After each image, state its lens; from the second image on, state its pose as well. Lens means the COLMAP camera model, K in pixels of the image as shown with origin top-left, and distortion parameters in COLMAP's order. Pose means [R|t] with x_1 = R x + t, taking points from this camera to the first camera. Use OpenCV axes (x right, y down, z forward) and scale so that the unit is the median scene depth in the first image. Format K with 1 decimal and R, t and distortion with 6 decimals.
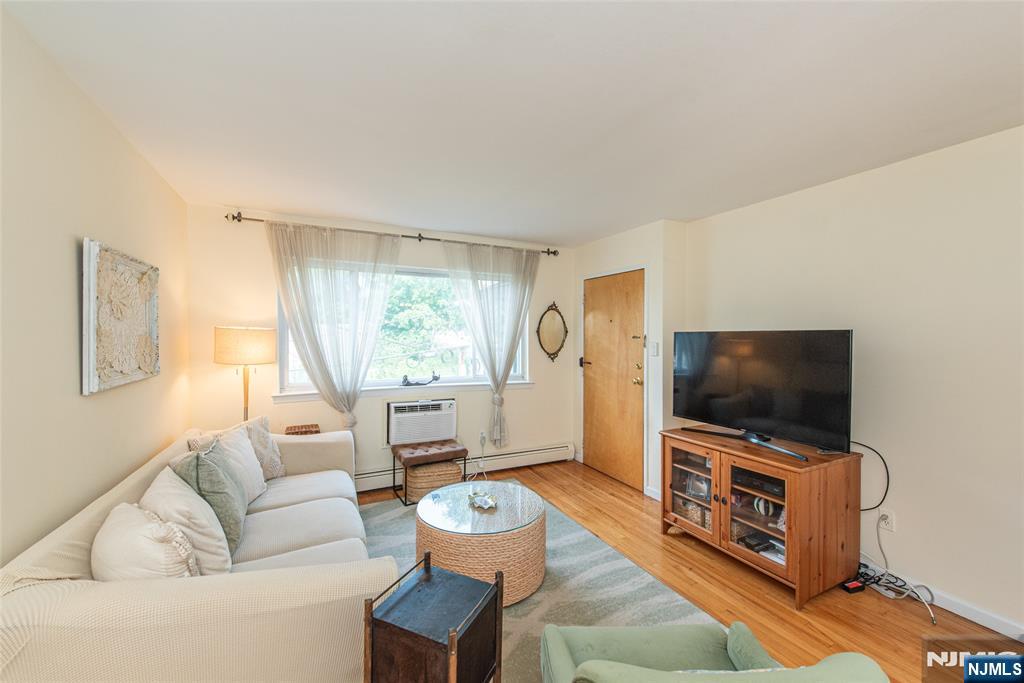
lens RADIAL K [[420.2, 0, 512.0], [0, 420.2, 341.5], [0, 0, 1]] dist [0.001666, -0.000474]
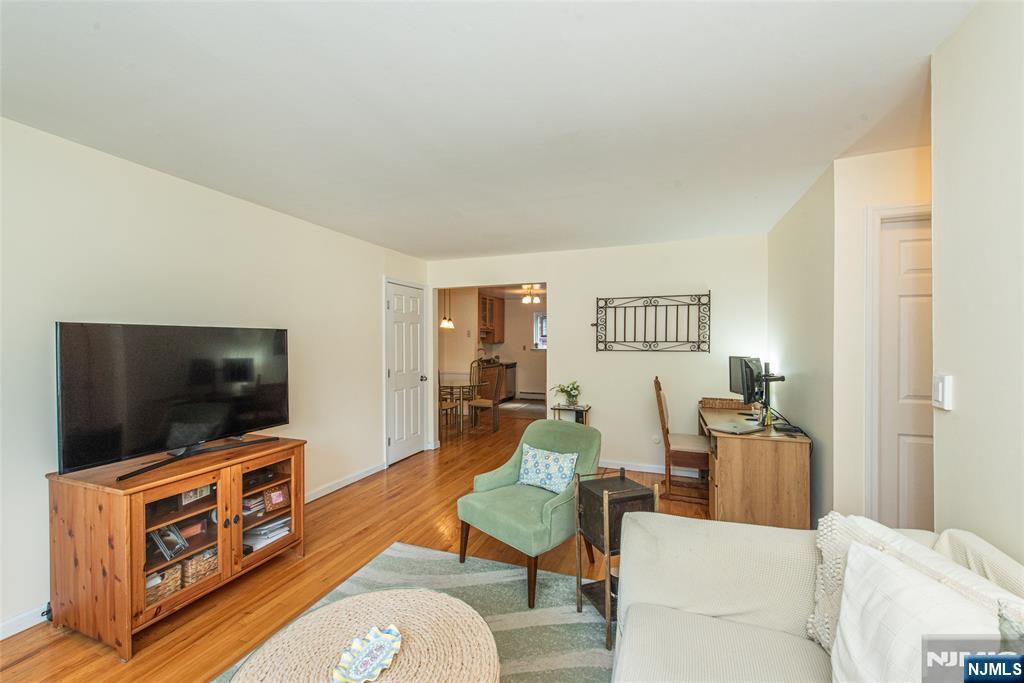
lens RADIAL K [[420.2, 0, 512.0], [0, 420.2, 341.5], [0, 0, 1]] dist [0.001666, -0.000474]
pose [[-0.702313, -0.002663, 0.711863, -0.535294], [0.004937, 0.999951, 0.008611, 0.002724], [-0.711851, 0.009562, -0.702266, 1.225838]]
